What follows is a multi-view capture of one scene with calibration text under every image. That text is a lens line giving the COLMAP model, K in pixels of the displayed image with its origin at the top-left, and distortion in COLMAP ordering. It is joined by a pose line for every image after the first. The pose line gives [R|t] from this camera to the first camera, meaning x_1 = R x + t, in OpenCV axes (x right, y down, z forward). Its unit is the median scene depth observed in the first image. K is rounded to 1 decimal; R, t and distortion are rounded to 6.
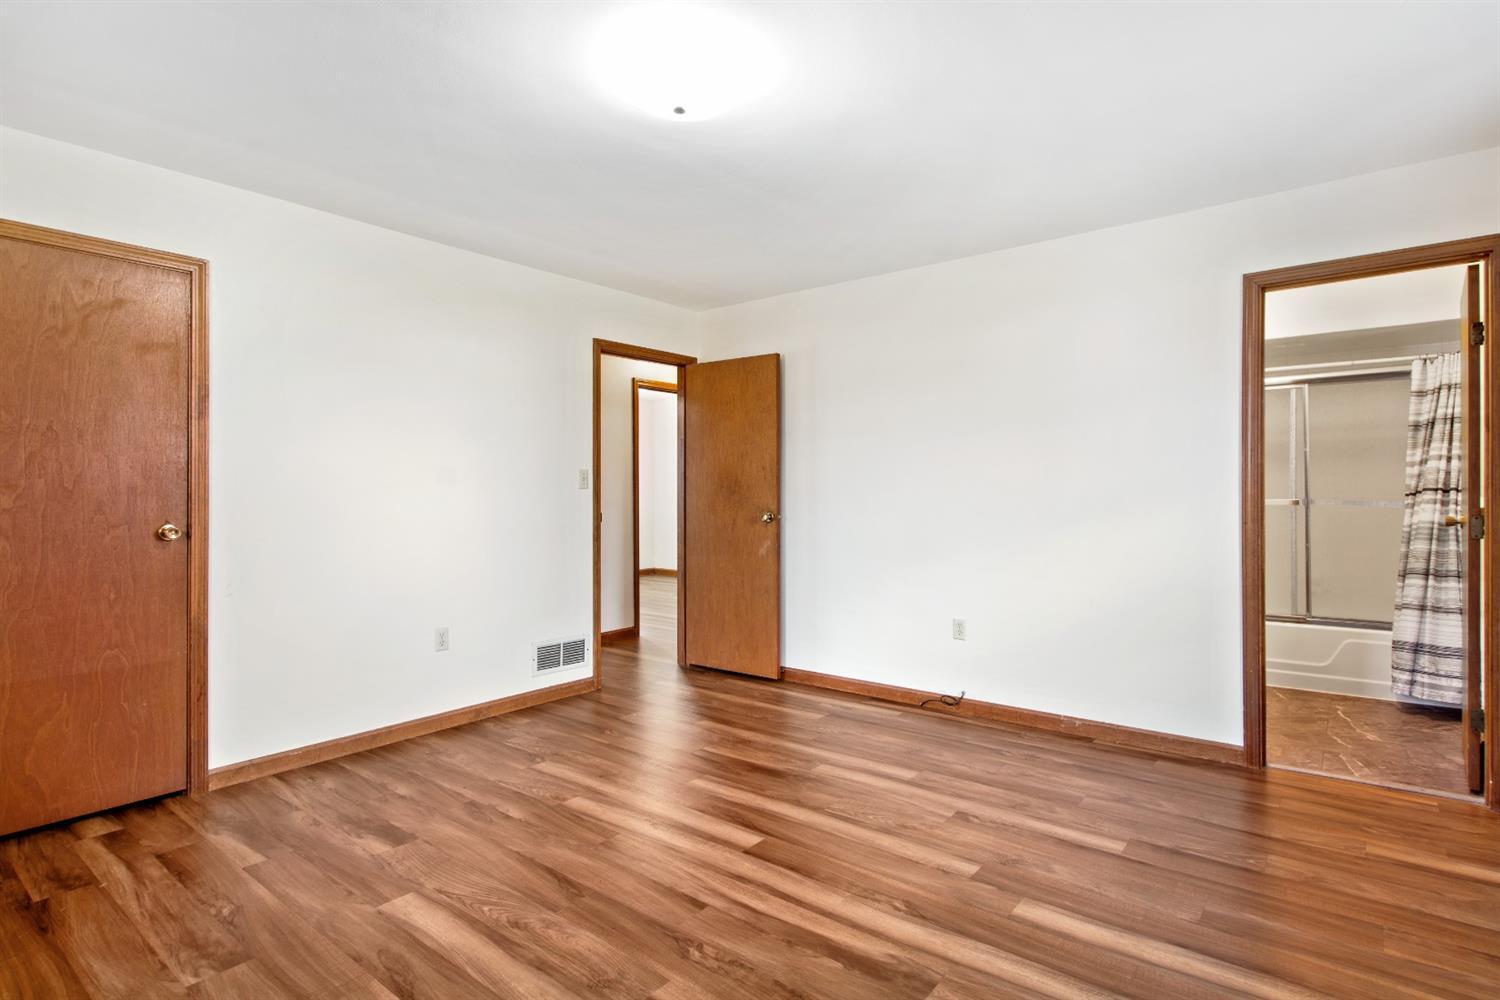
lens RADIAL K [[767.3, 0, 751.3], [0, 767.3, 488.9], [0, 0, 1]] dist [0.014221, -0.000219]
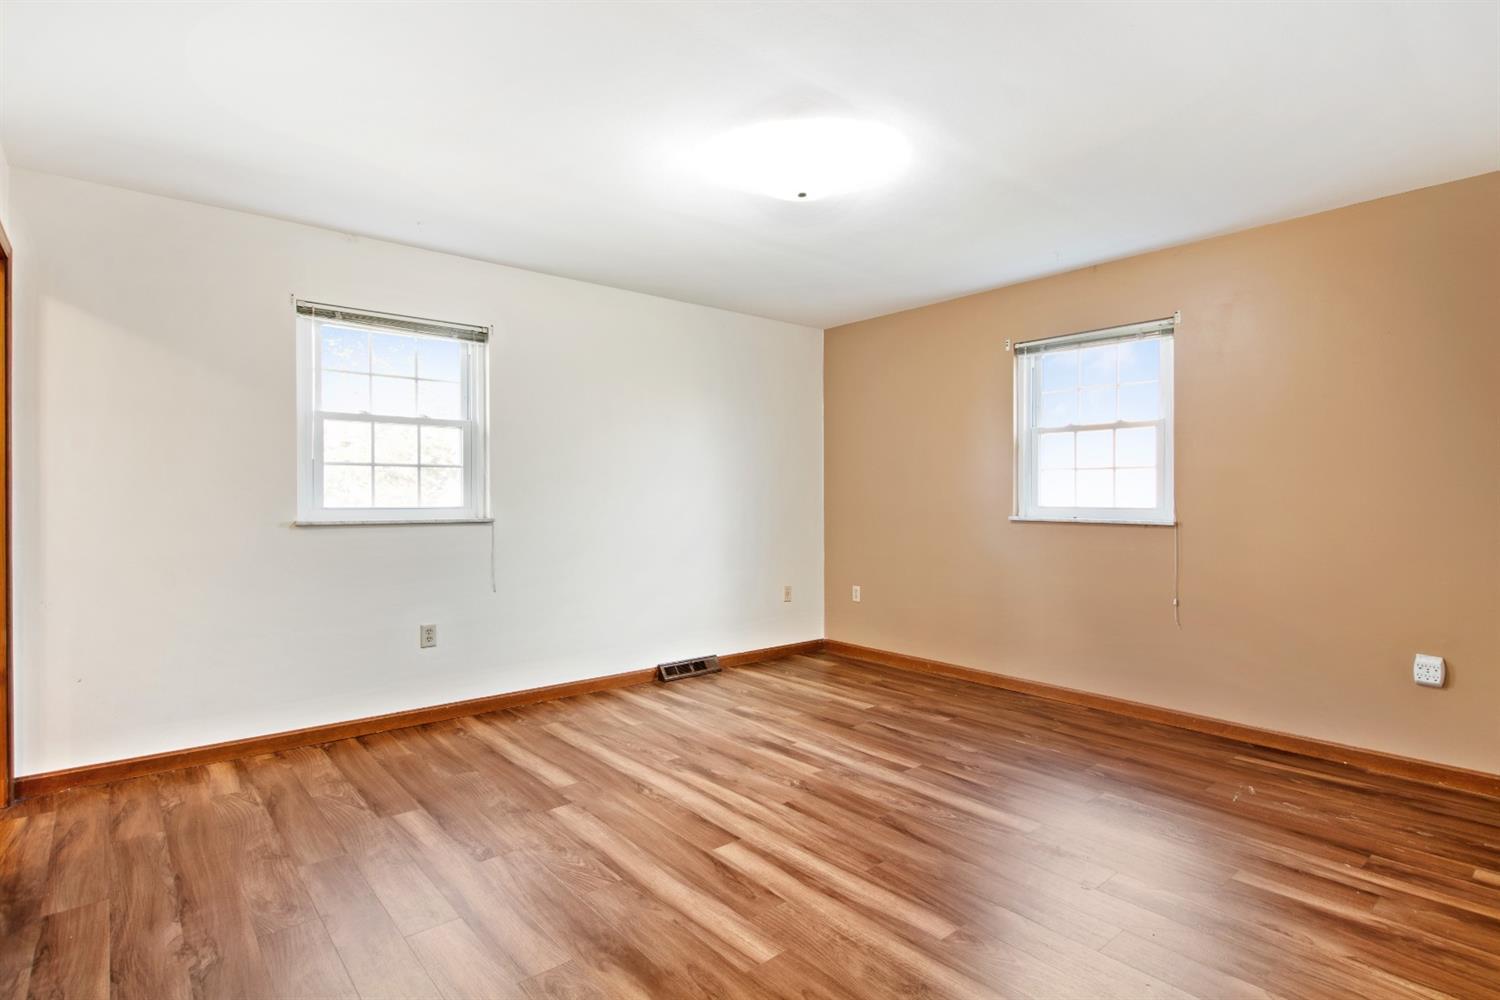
lens RADIAL K [[767.3, 0, 751.3], [0, 767.3, 488.9], [0, 0, 1]] dist [0.014221, -0.000219]
pose [[-0.980485, 0.005176, 0.196525, -0.250294], [0.003172, 0.999940, -0.010510, 0.009444], [-0.196568, -0.009682, -0.980442, 2.173463]]
